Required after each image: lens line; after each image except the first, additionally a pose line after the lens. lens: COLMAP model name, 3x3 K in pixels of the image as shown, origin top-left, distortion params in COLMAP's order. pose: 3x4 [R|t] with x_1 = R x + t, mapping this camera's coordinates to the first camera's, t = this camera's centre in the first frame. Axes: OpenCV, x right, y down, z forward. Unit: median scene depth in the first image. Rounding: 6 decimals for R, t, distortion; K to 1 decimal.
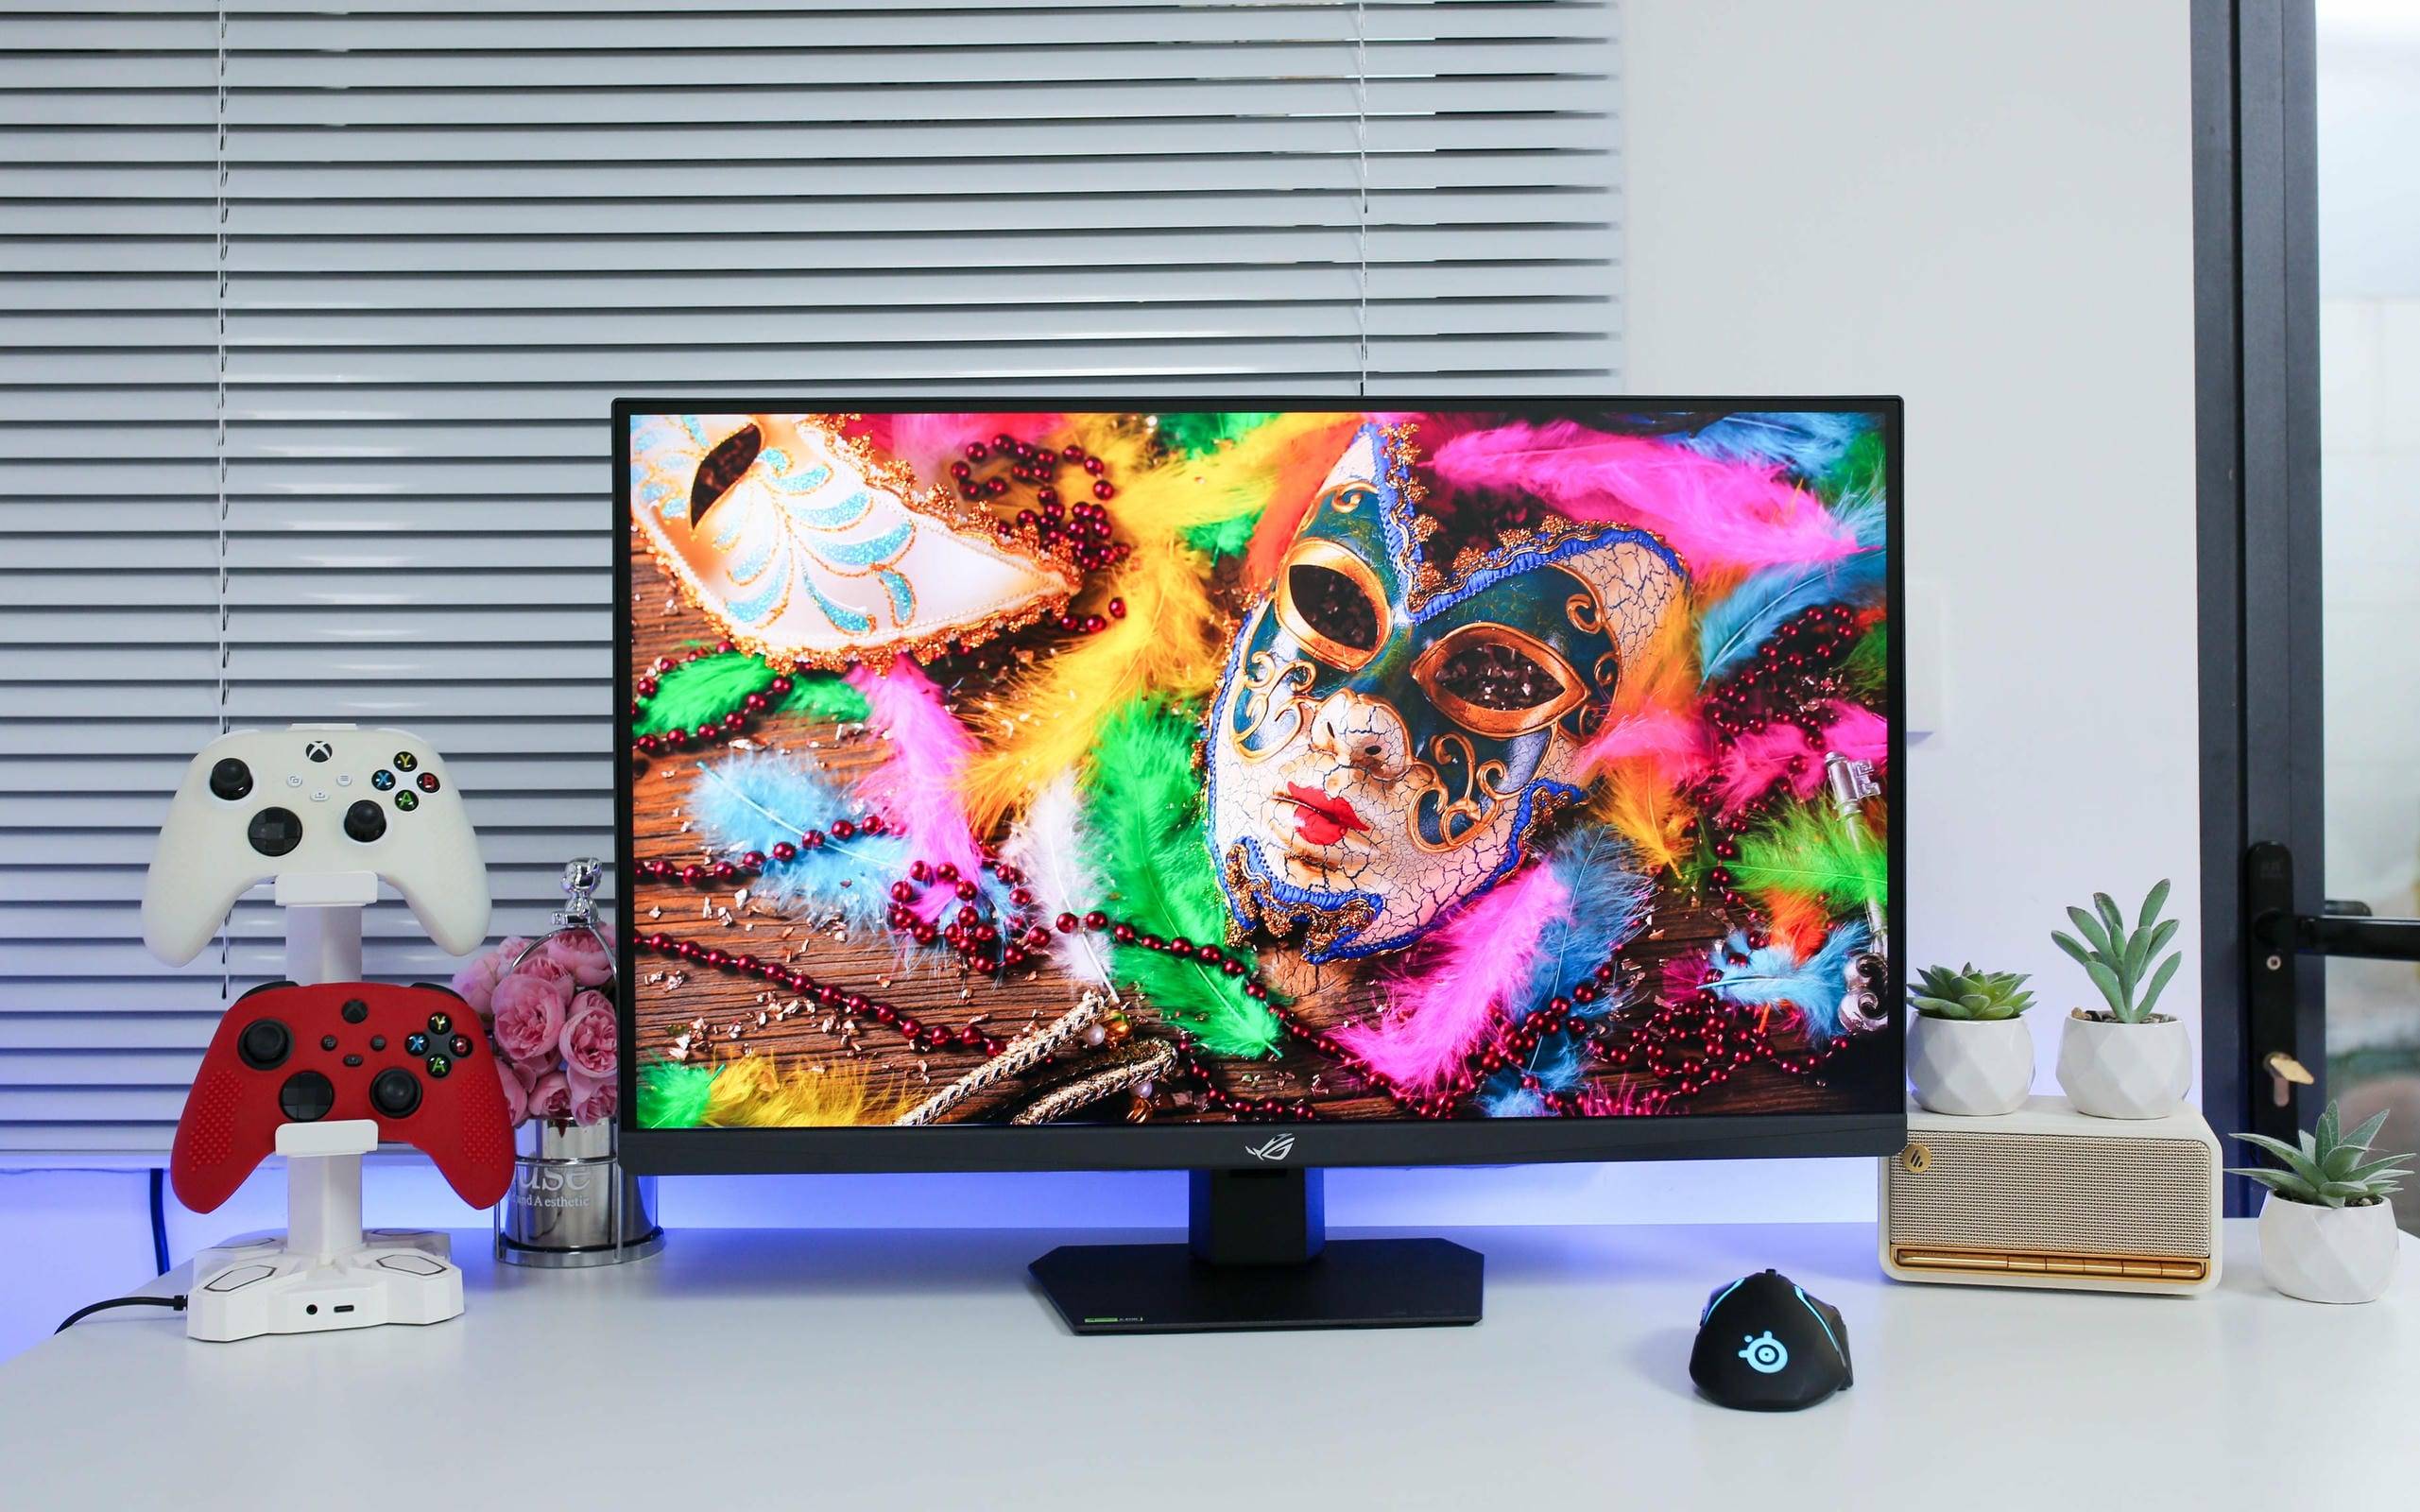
lens RADIAL K [[2850.6, 0, 1241.4], [0, 2850.6, 684.8], [0, 0, 1]] dist [-0.014234, 0.001256]
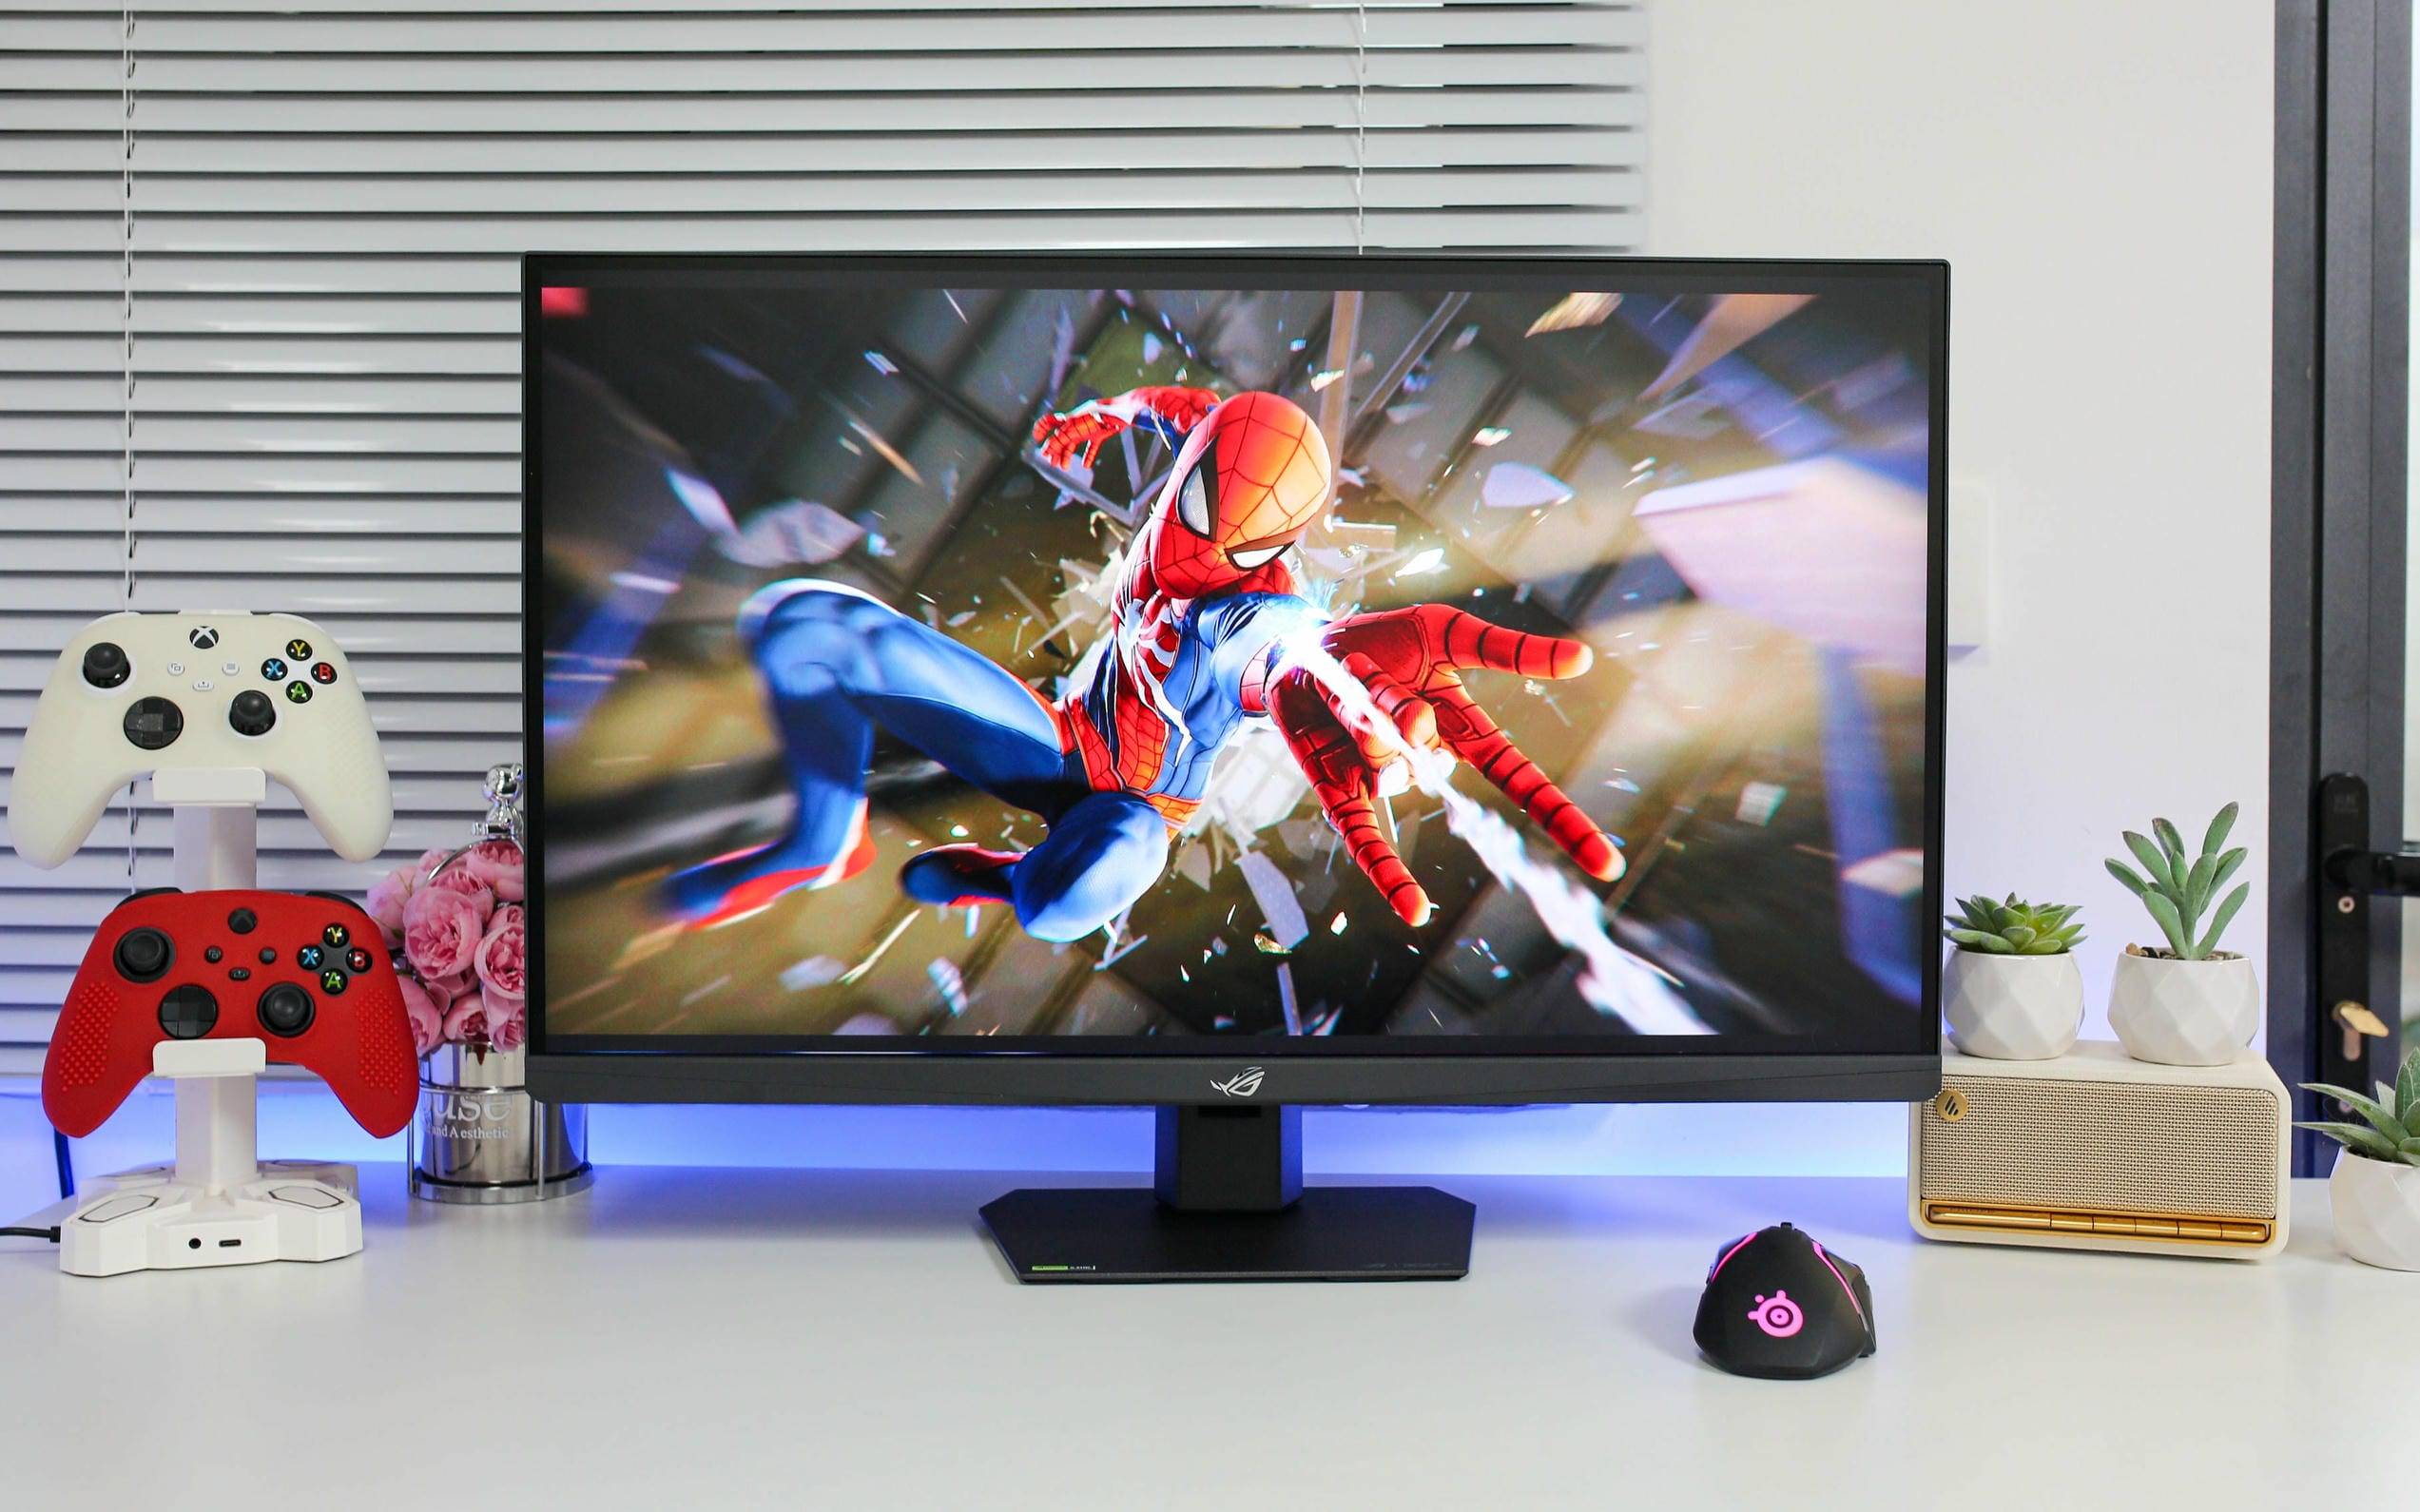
lens RADIAL K [[2825.1, 0, 1214.3], [0, 2825.1, 726.0], [0, 0, 1]] dist [-0.016964, 0.016122]
pose [[0.999594, 0.010427, -0.026506, 0.023945], [-0.009774, 0.999648, 0.024654, 0.024808], [0.026754, -0.024385, 0.999345, 0.094662]]
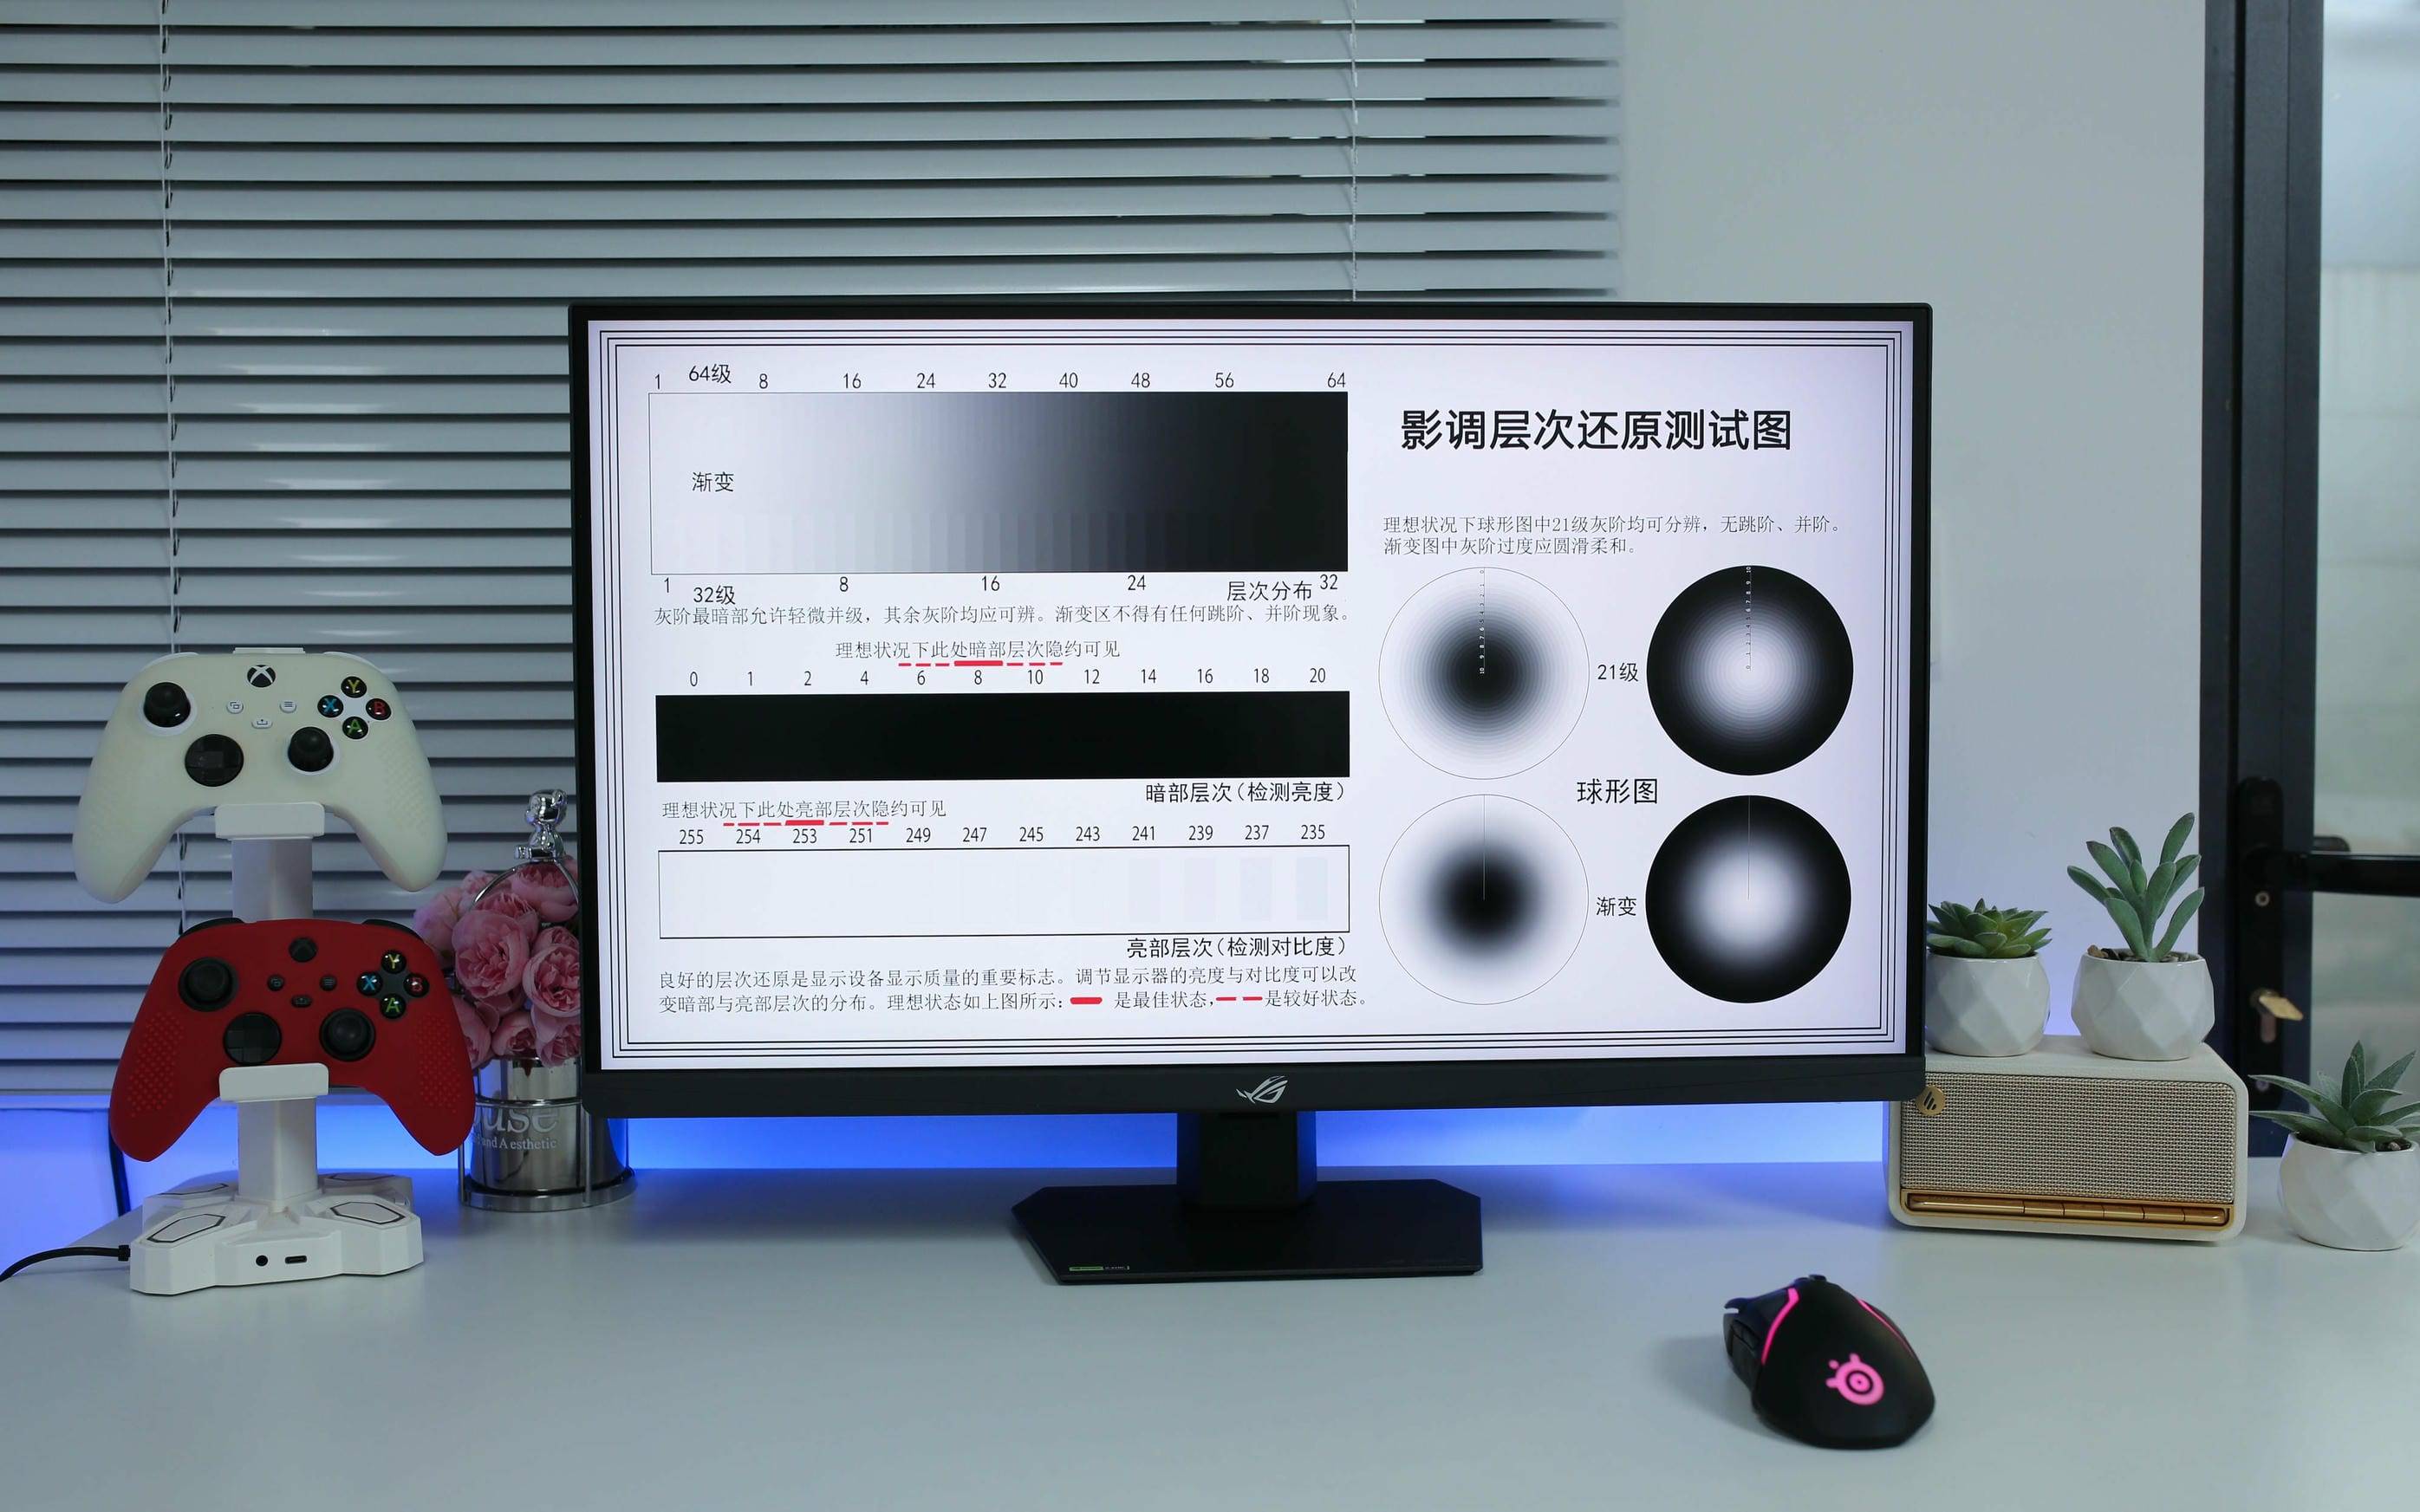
lens RADIAL K [[2552.2, 0, 1210.0], [0, 2552.2, 756.0], [0, 0, 1]] dist [-0.017503, 0.019712]
pose [[0.999915, 0.001288, 0.013005, -0.018662], [-0.001849, 0.999065, 0.043190, 0.012071], [-0.012938, -0.043211, 0.998982, 0.140328]]
